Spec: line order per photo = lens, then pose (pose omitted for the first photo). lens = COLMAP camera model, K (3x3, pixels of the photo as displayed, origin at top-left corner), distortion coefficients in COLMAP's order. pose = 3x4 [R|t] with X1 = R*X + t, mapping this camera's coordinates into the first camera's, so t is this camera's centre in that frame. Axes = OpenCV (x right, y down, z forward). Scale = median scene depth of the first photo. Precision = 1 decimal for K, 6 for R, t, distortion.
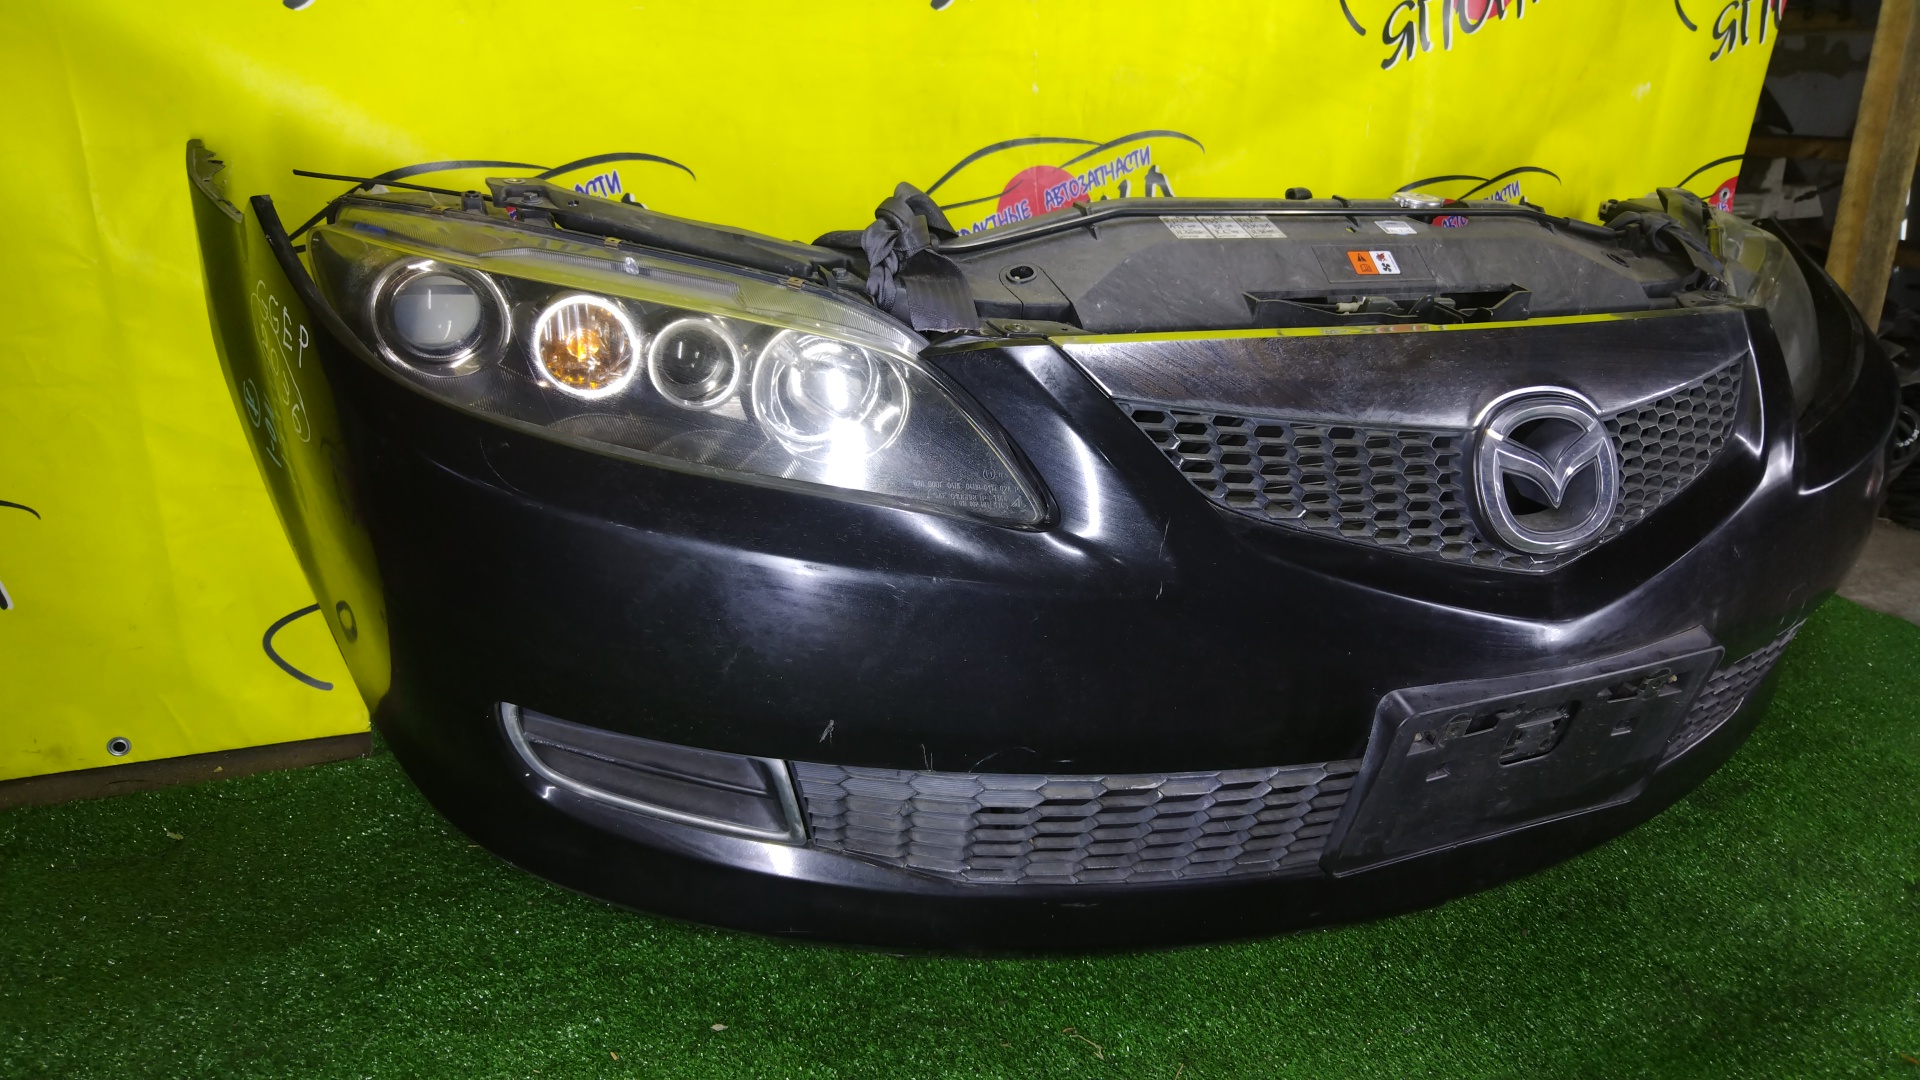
lens RADIAL K [[1321.0, 0, 966.0], [0, 1321.0, 526.5], [0, 0, 1]] dist [-0.017097, 0.023265]
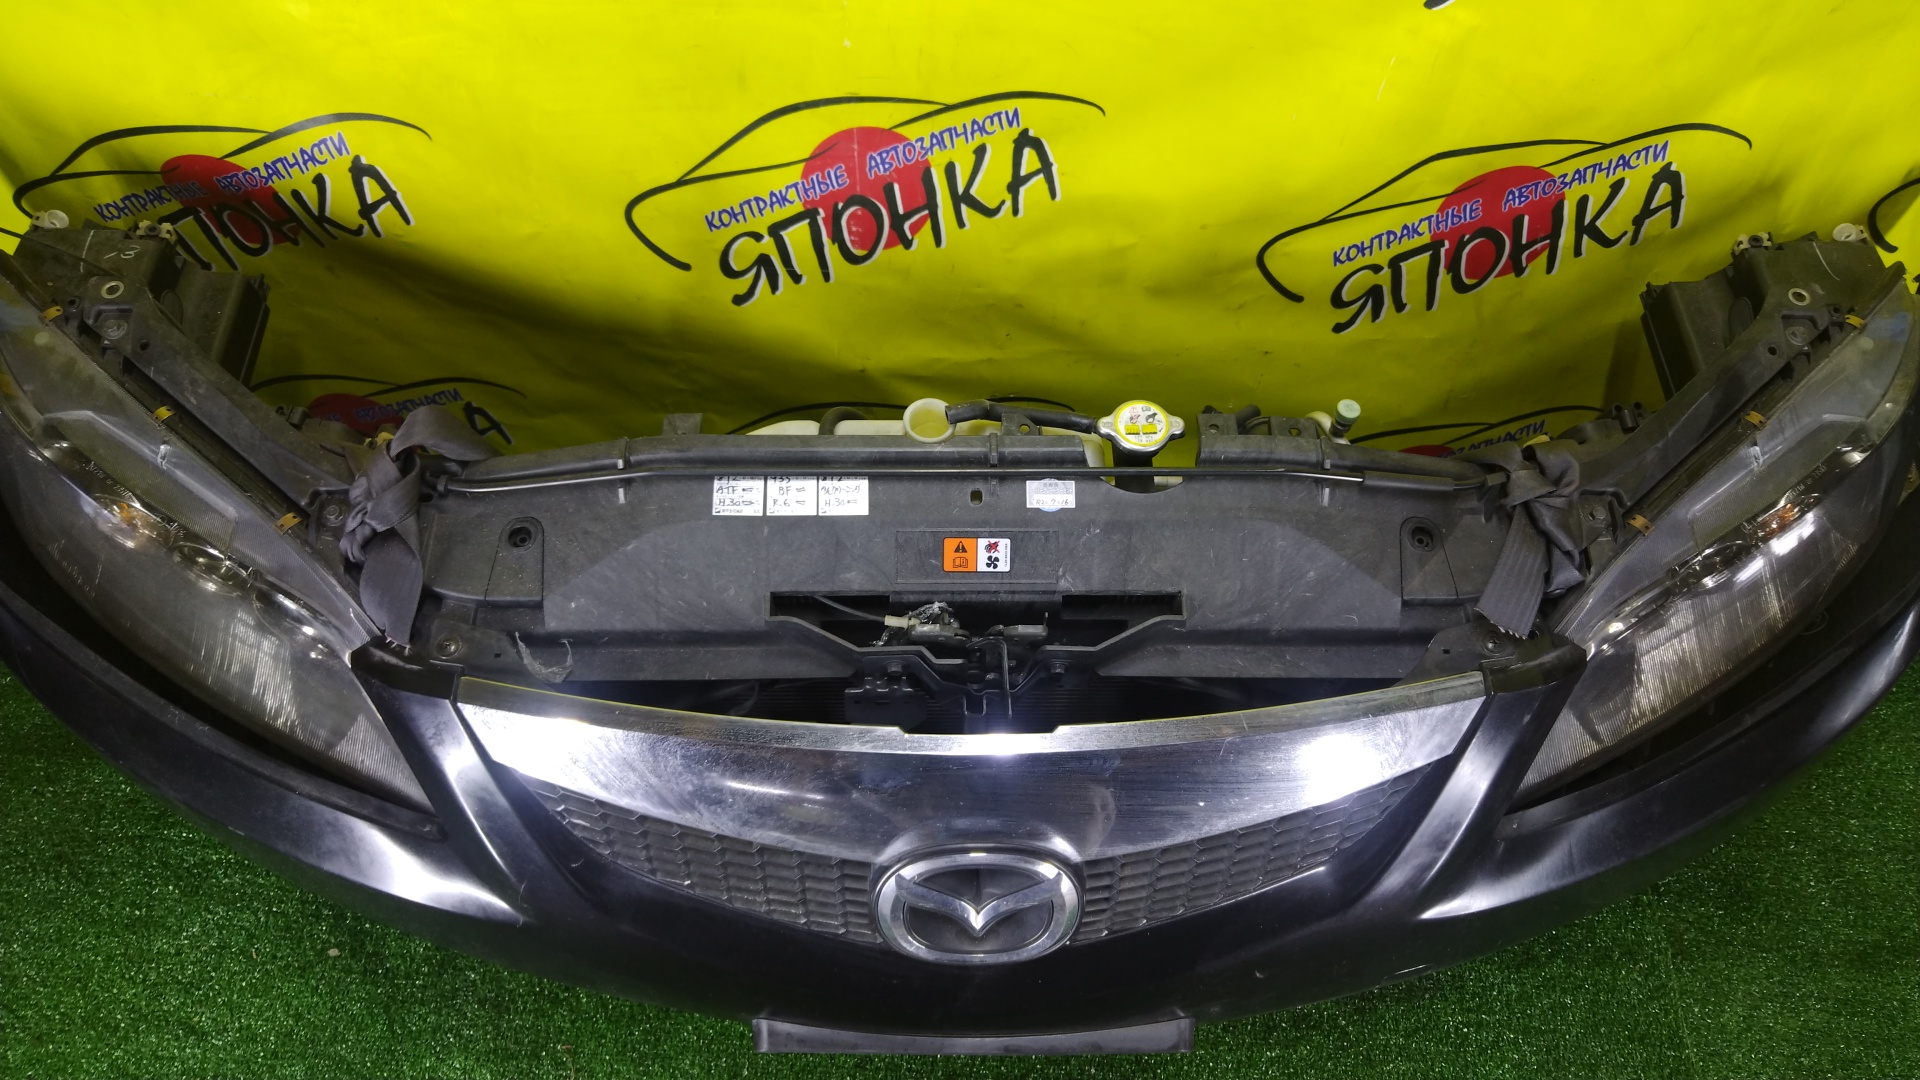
lens RADIAL K [[1321.0, 0, 969.2], [0, 1321.0, 540.2], [0, 0, 1]] dist [-0.017097, 0.023265]
pose [[0.907950, 0.326626, -0.262569, 0.407528], [-0.120443, 0.803483, 0.583017, -0.544325], [0.401398, -0.497726, 0.768862, 0.276302]]
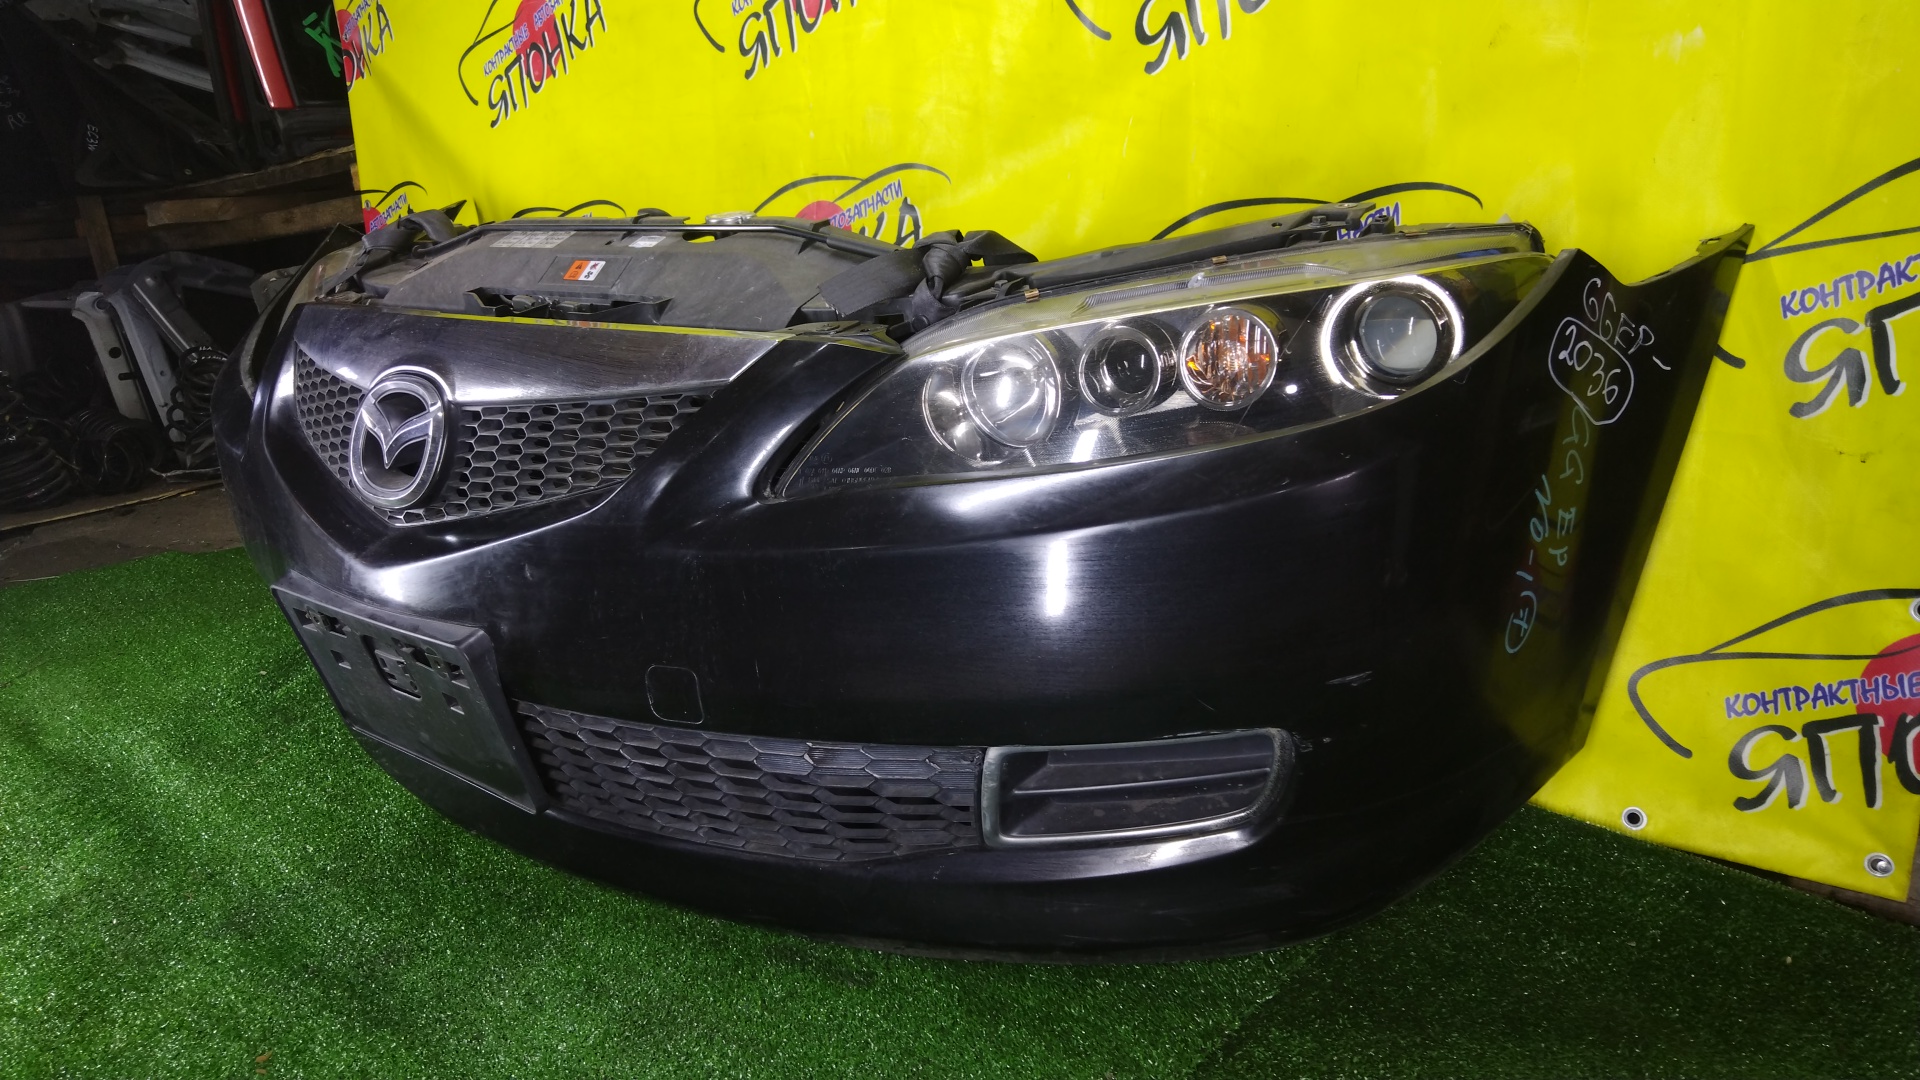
lens RADIAL K [[1321.0, 0, 956.6], [0, 1321.0, 523.9], [0, 0, 1]] dist [-0.017097, 0.023265]
pose [[0.442576, 0.180198, -0.878439, 1.153808], [-0.235541, 0.968565, 0.080016, -0.121035], [0.865244, 0.171495, 0.471108, 0.607743]]
